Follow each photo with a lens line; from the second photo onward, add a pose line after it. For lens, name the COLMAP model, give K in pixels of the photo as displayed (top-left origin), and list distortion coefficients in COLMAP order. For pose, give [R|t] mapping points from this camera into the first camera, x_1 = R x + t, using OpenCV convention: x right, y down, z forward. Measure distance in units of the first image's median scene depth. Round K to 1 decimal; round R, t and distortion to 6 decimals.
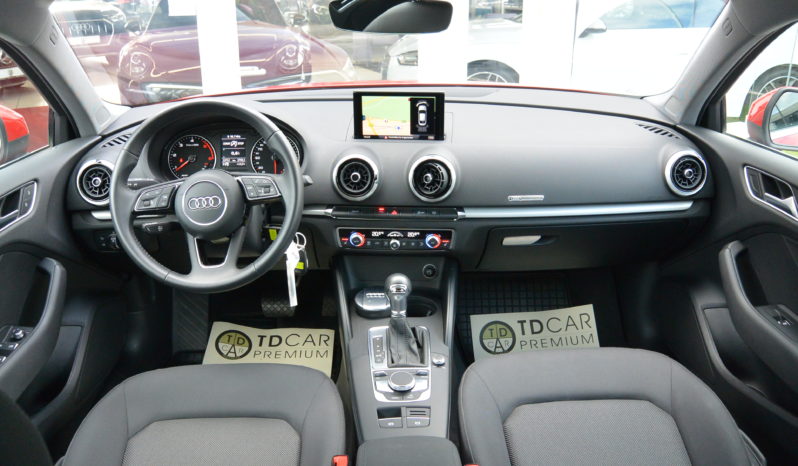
lens RADIAL K [[687.1, 0, 399.6], [0, 687.1, 260.9], [0, 0, 1]] dist [-0.132310, 0.007702]
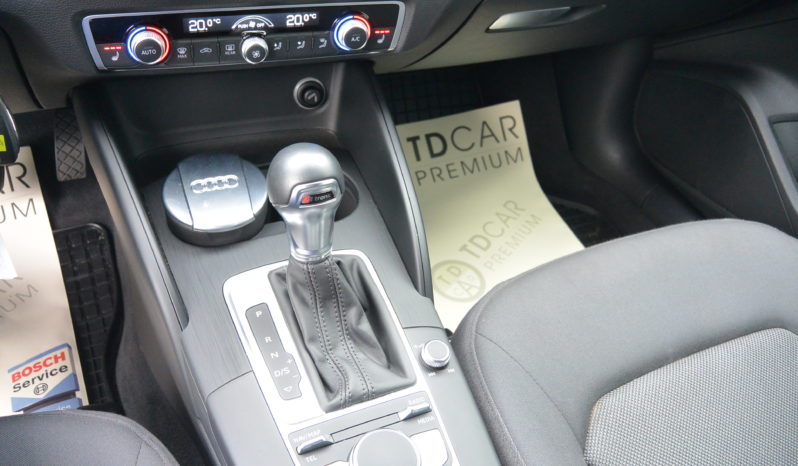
lens RADIAL K [[687.1, 0, 399.6], [0, 687.1, 260.9], [0, 0, 1]] dist [-0.132310, 0.007702]
pose [[0.923860, -0.181629, 0.336889, -0.074489], [0.047490, 0.927821, 0.369990, -0.047045], [-0.379774, -0.325819, 0.865802, 0.581421]]
